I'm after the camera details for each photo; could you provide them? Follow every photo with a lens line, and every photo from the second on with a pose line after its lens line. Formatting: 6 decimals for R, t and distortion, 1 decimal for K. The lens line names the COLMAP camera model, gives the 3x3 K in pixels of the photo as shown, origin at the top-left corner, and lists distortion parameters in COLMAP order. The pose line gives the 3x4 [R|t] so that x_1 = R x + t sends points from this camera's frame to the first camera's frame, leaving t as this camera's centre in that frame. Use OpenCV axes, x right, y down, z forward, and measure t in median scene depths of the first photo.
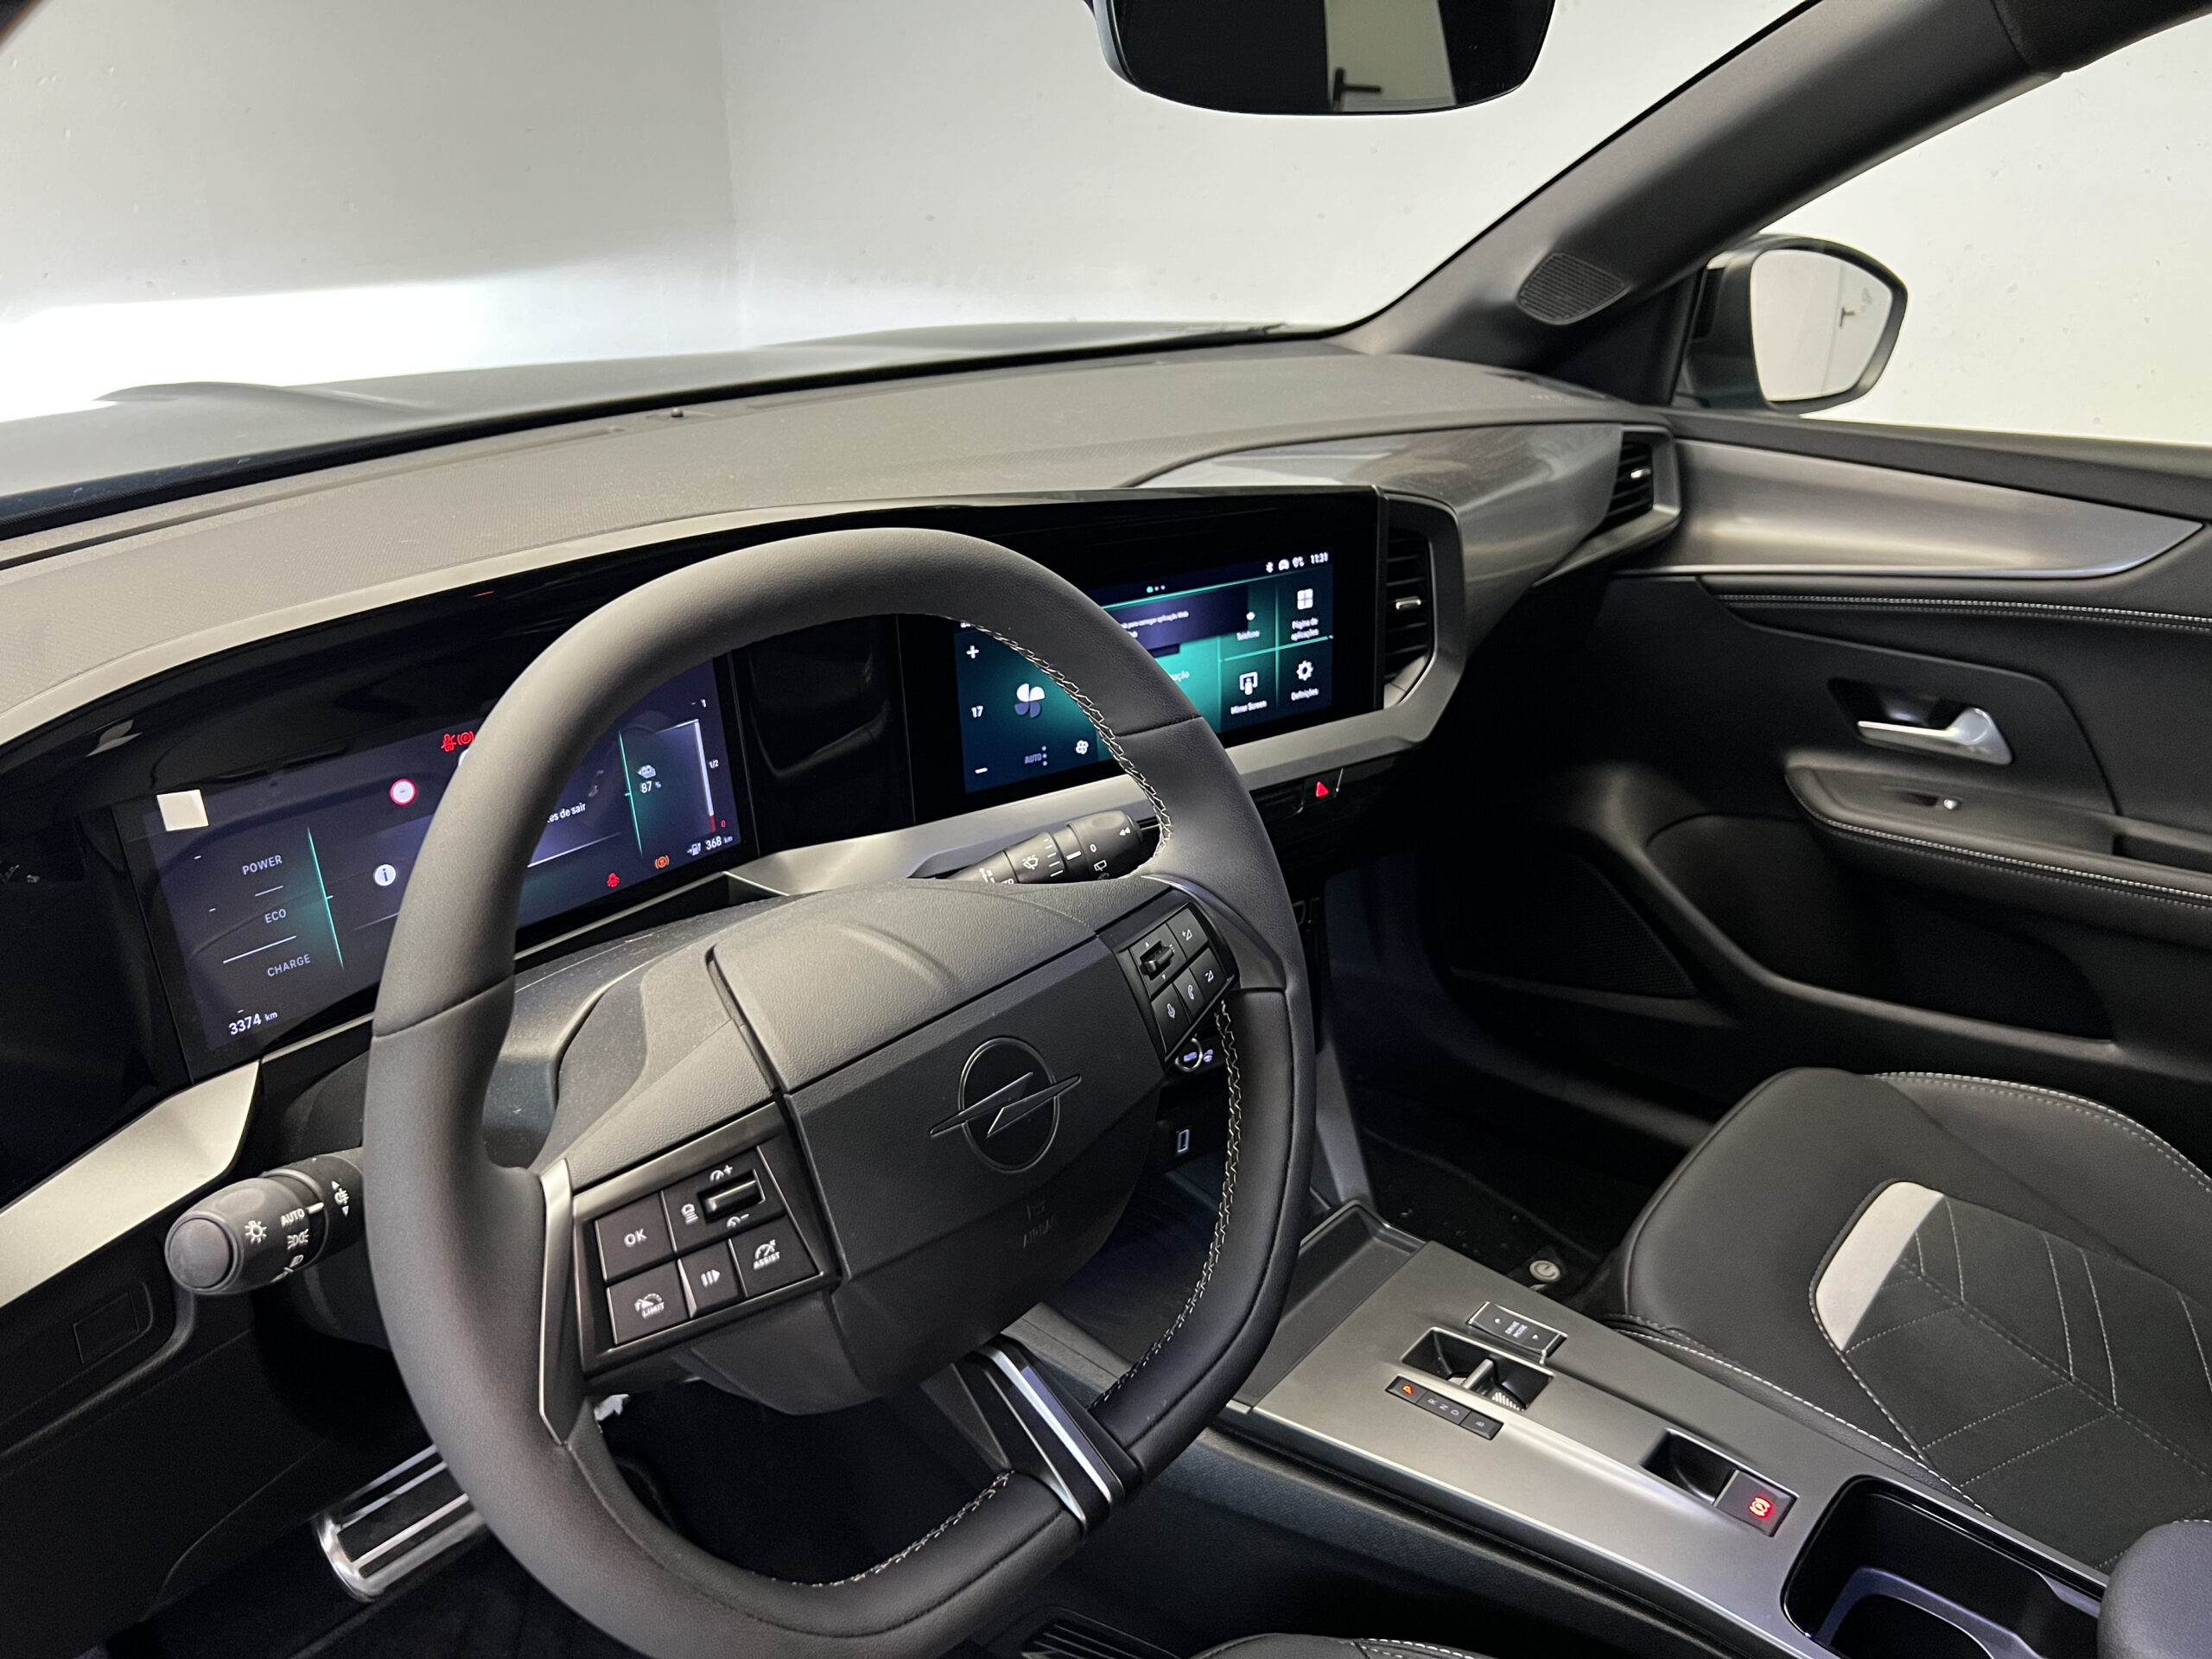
lens RADIAL K [[1682.8, 0, 1114.6], [0, 1682.8, 823.5], [0, 0, 1]] dist [0.052520, -0.067445]
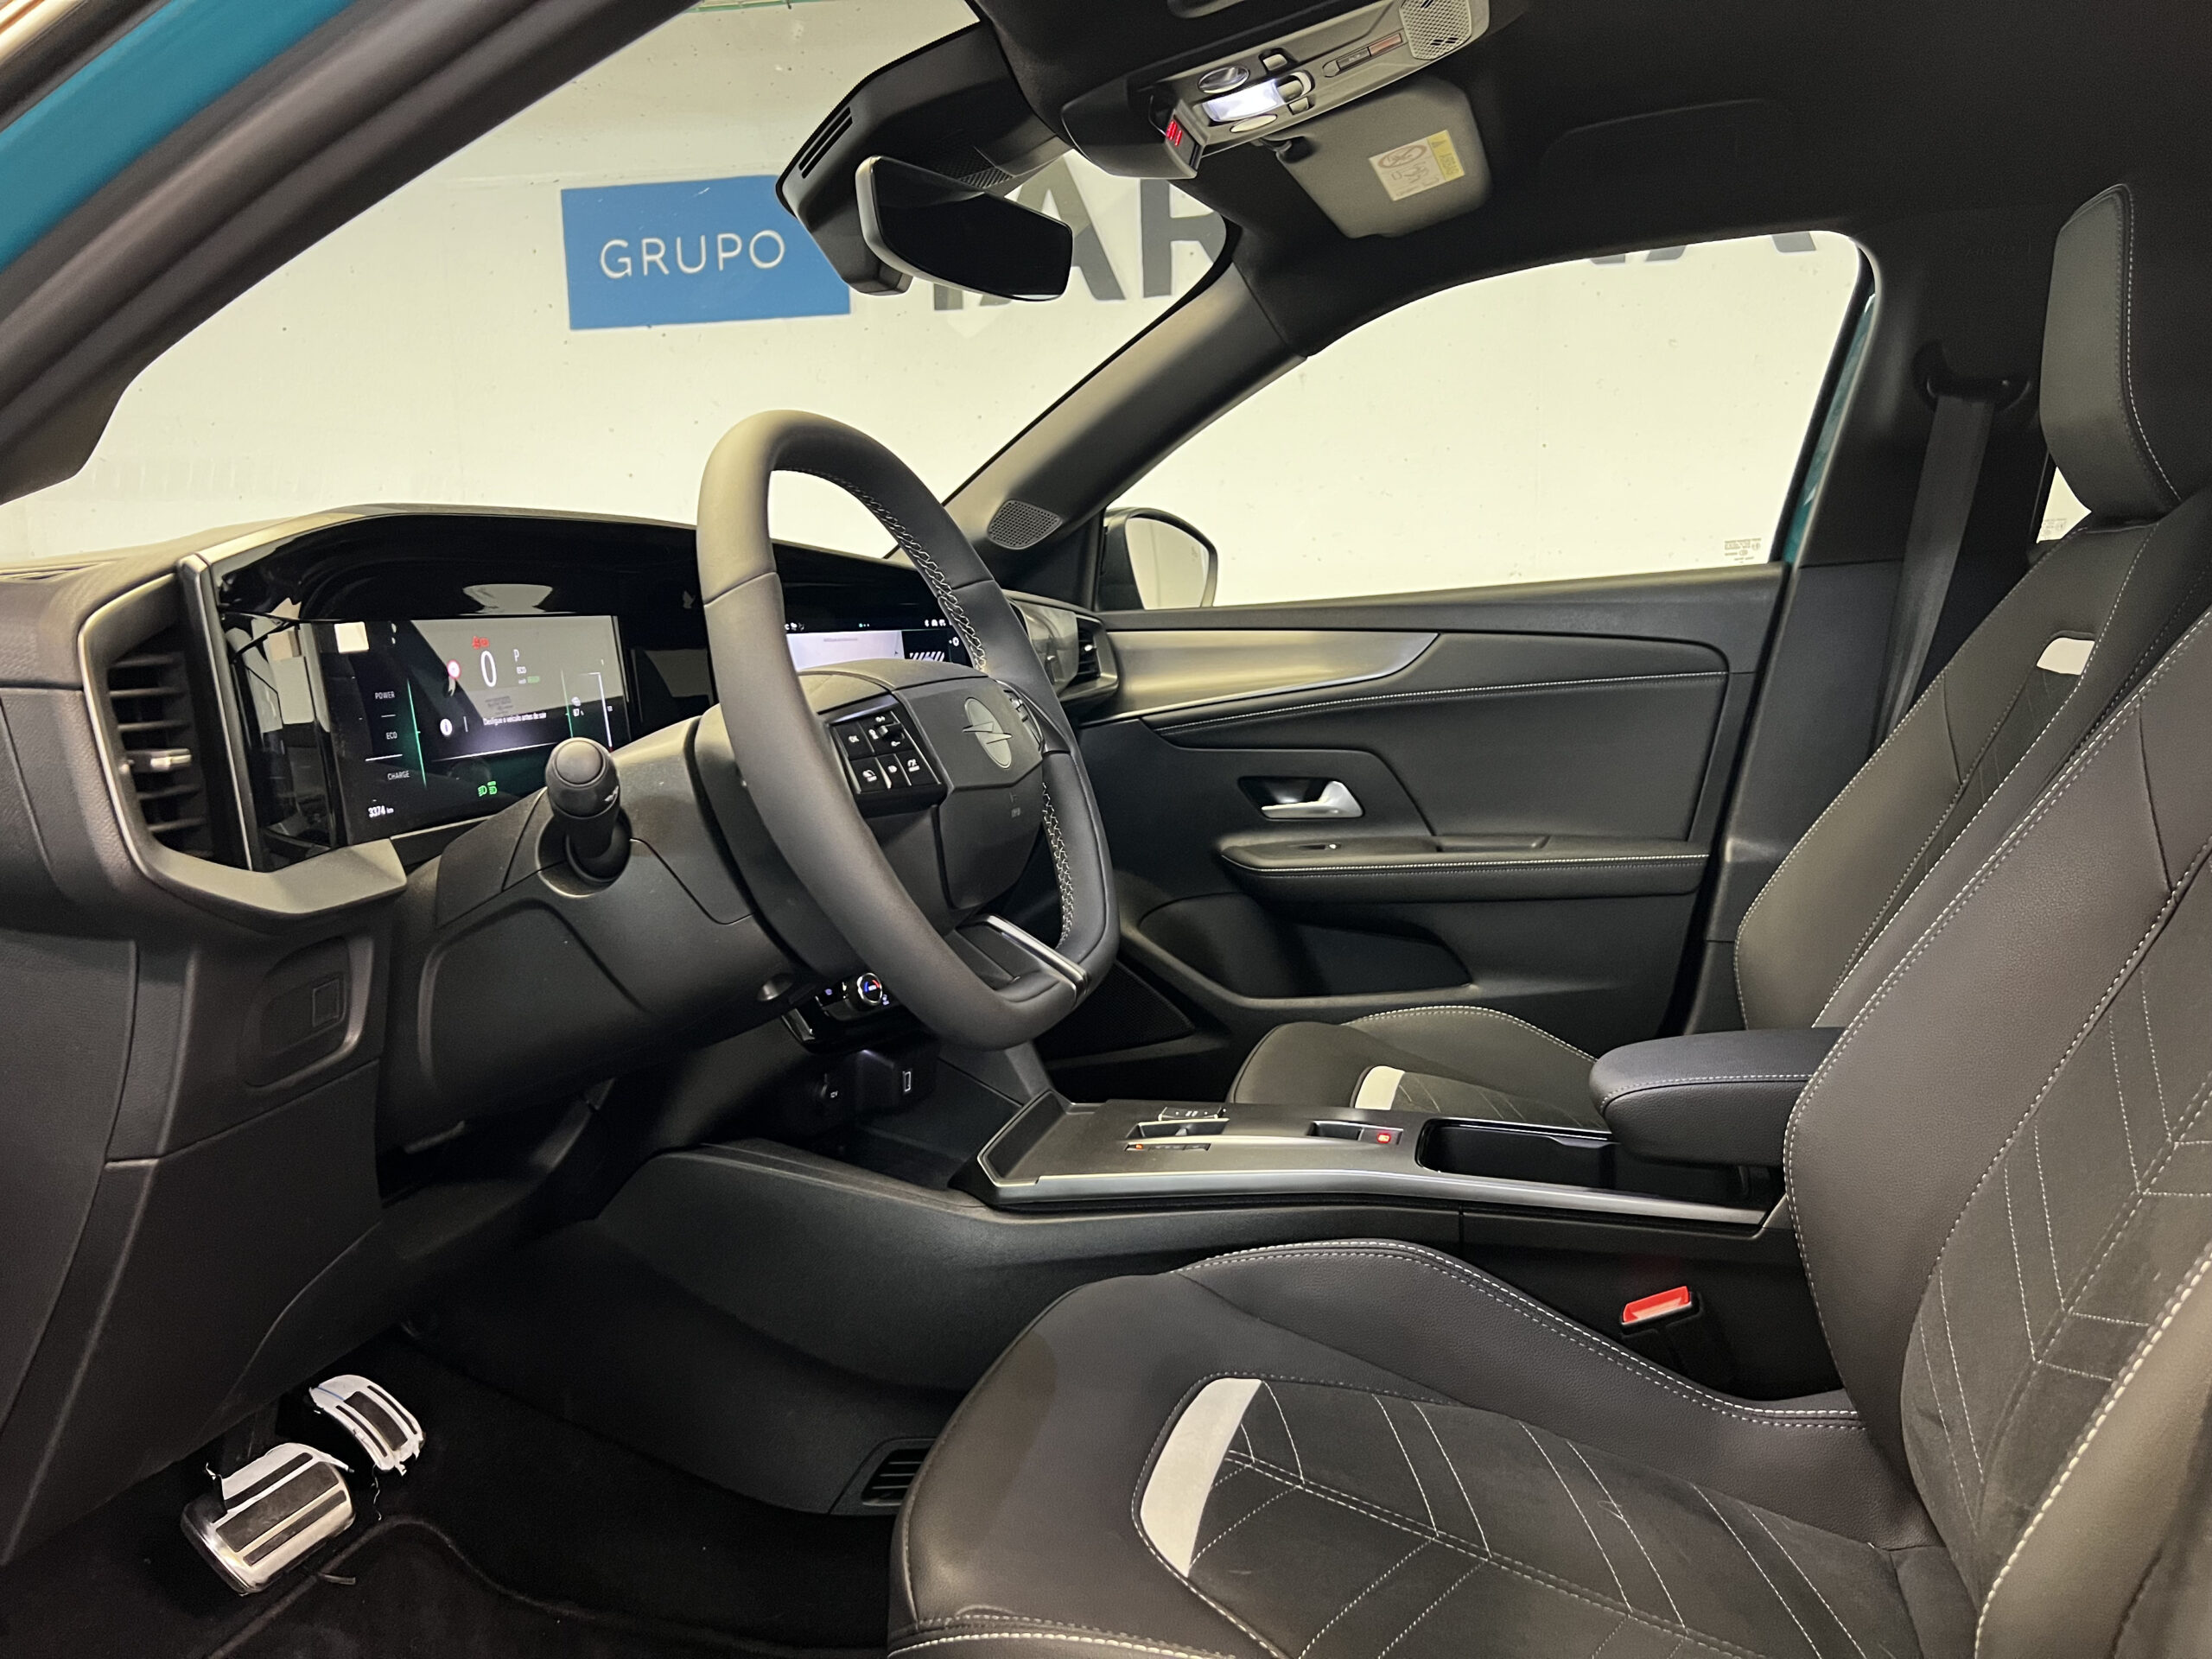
lens RADIAL K [[1682.8, 0, 1114.6], [0, 1682.8, 823.5], [0, 0, 1]] dist [0.052520, -0.067445]
pose [[0.905336, -0.085441, 0.416013, -0.272435], [0.202428, 0.947937, -0.245840, 0.287107], [-0.373349, 0.306781, 0.875497, -0.190611]]
